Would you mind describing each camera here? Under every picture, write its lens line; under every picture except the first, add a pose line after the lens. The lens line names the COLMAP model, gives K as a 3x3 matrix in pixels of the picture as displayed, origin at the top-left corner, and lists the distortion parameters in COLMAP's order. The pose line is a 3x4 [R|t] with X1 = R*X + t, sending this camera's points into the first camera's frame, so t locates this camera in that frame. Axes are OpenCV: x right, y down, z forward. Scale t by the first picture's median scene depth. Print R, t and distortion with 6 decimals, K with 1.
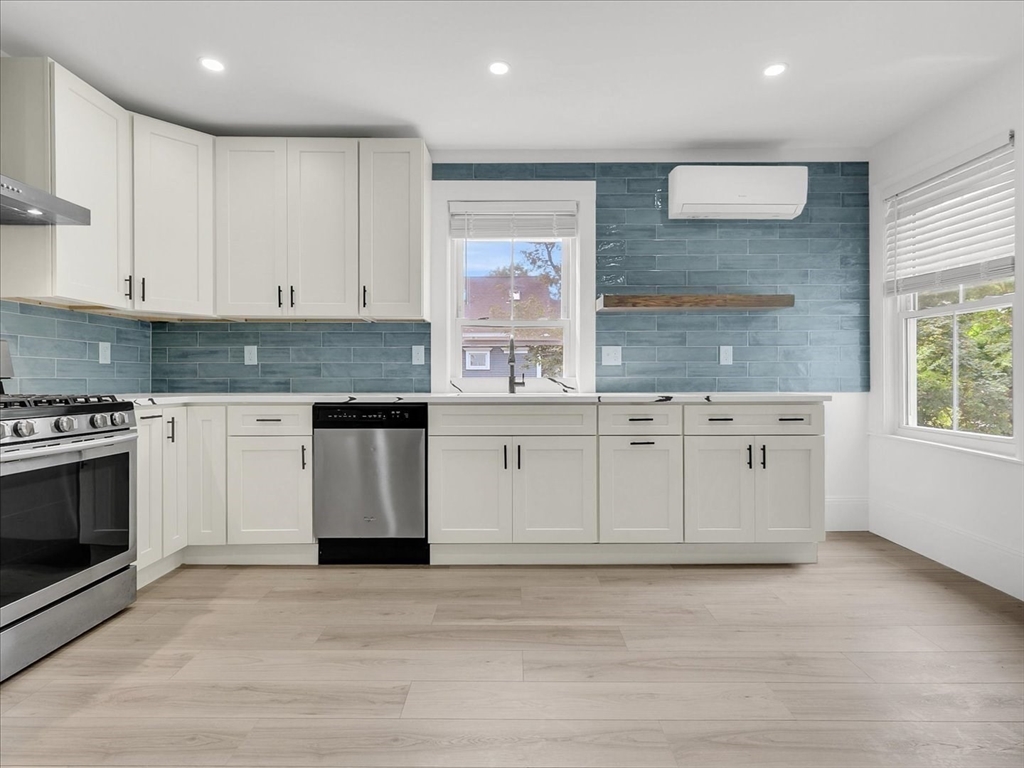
lens RADIAL K [[515.6, 0, 520.3], [0, 515.6, 382.1], [0, 0, 1]] dist [0.002315, -0.001064]
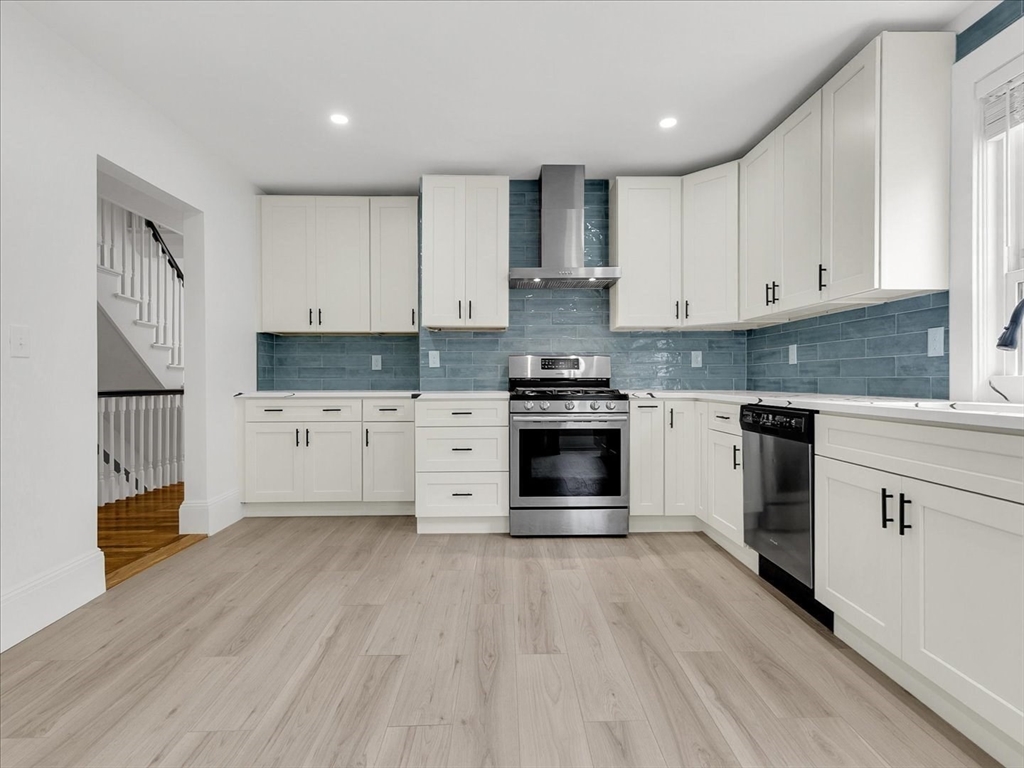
lens RADIAL K [[515.6, 0, 512.5], [0, 515.6, 380.9], [0, 0, 1]] dist [0.002315, -0.001064]
pose [[0.005891, 0.003217, -0.999977, 0.494934], [-0.004984, 0.999982, 0.003188, -0.002059], [0.999970, 0.004965, 0.005907, 0.488698]]
